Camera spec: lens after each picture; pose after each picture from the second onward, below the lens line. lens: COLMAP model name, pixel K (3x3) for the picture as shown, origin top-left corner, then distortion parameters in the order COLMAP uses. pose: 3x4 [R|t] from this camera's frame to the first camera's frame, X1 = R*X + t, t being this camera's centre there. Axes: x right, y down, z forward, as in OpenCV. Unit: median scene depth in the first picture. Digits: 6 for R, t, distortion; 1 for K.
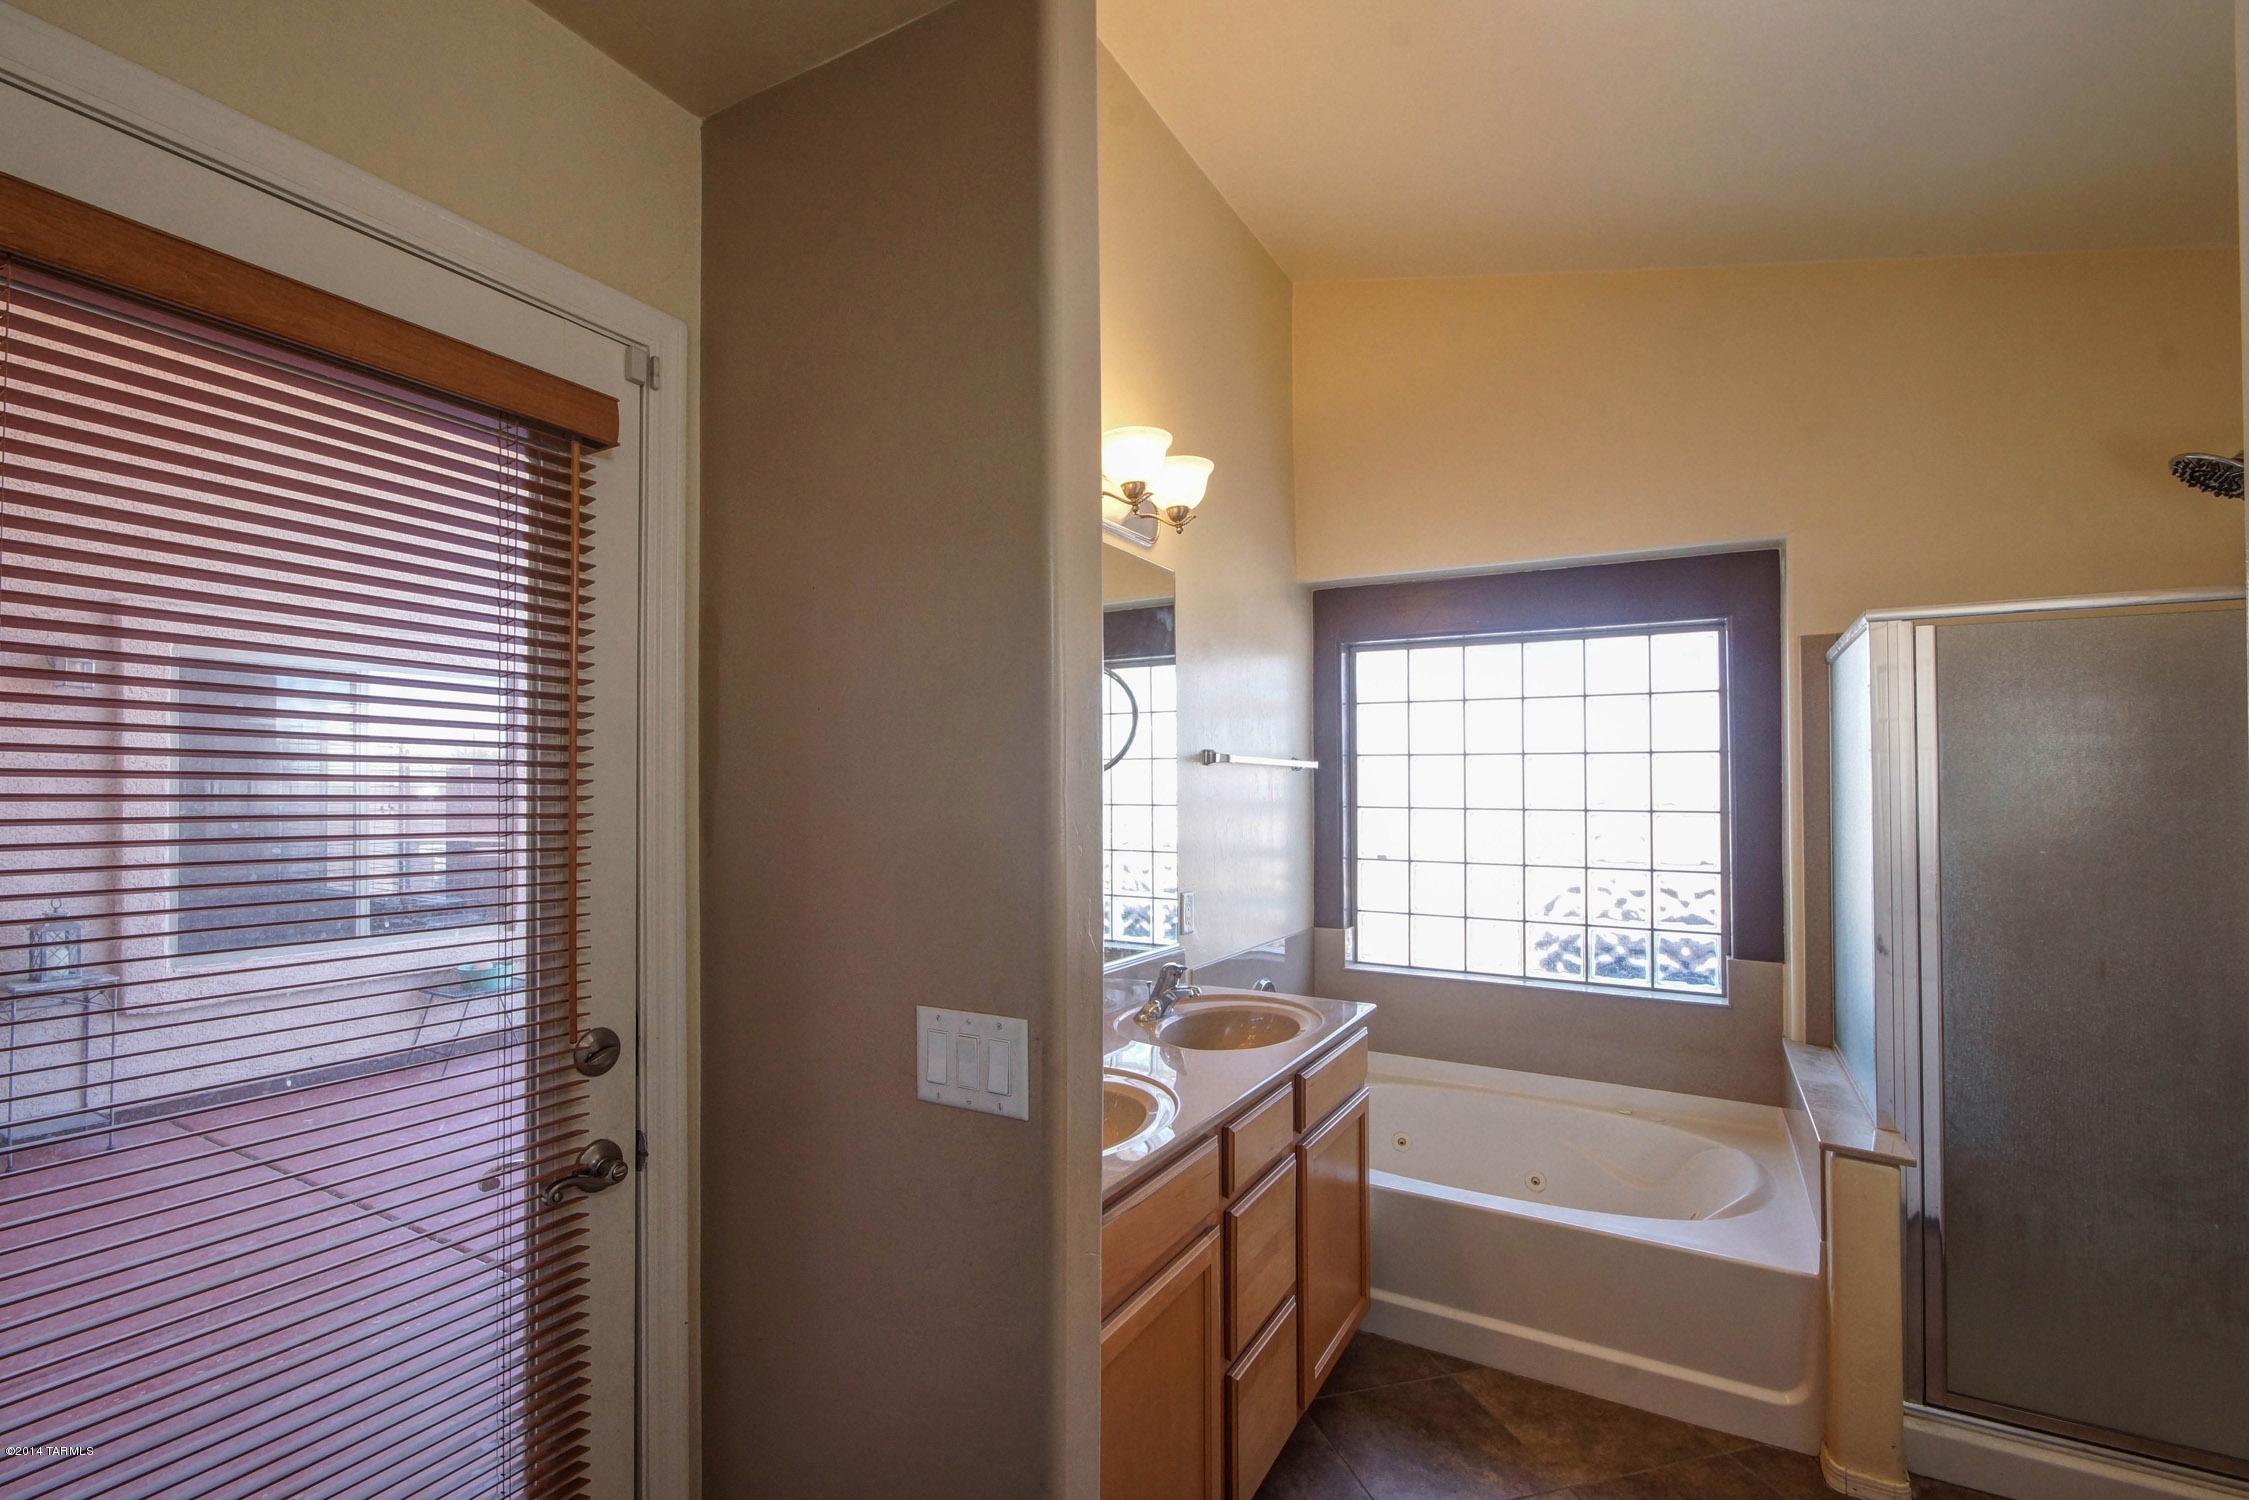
lens RADIAL K [[1002.2, 0, 1126.7], [0, 1002.2, 796.3], [0, 0, 1]] dist [0.026499, 0.000394]
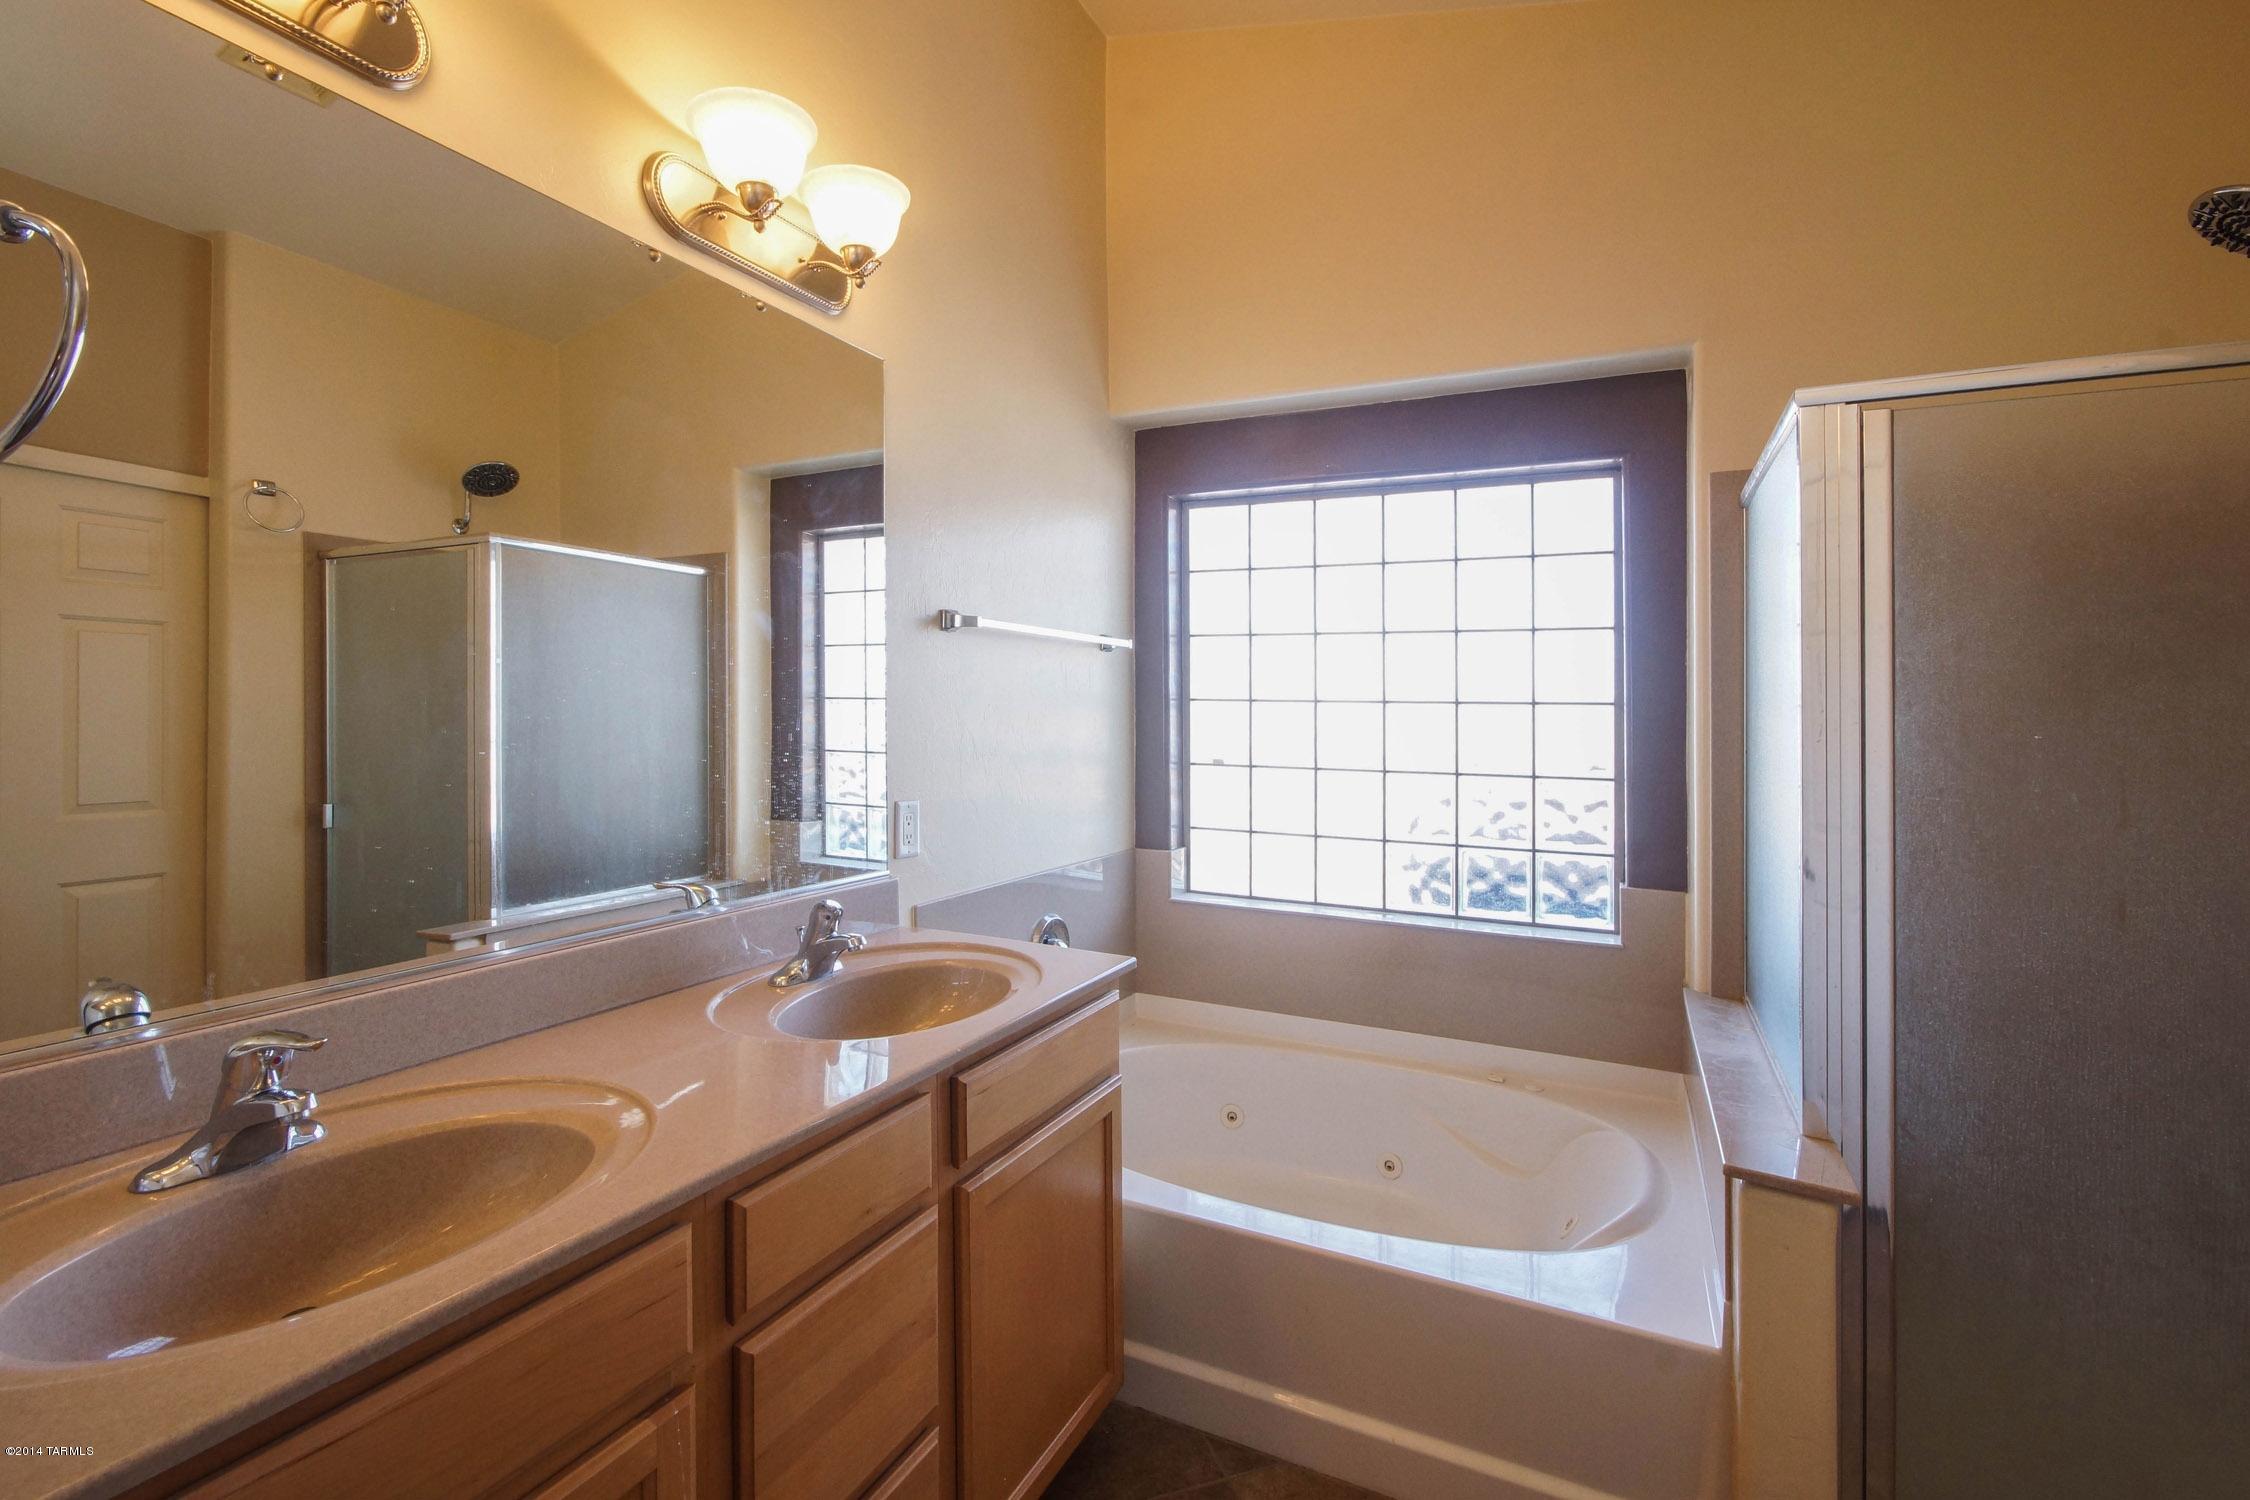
lens RADIAL K [[1013.7, 0, 1125.3], [0, 1013.7, 713.9], [0, 0, 1]] dist [0.001678, 0.009773]
pose [[0.998227, 0.007806, 0.059001, 0.147398], [-0.007739, 0.999969, -0.001357, 0.026795], [-0.059010, 0.000898, 0.998257, 0.212517]]
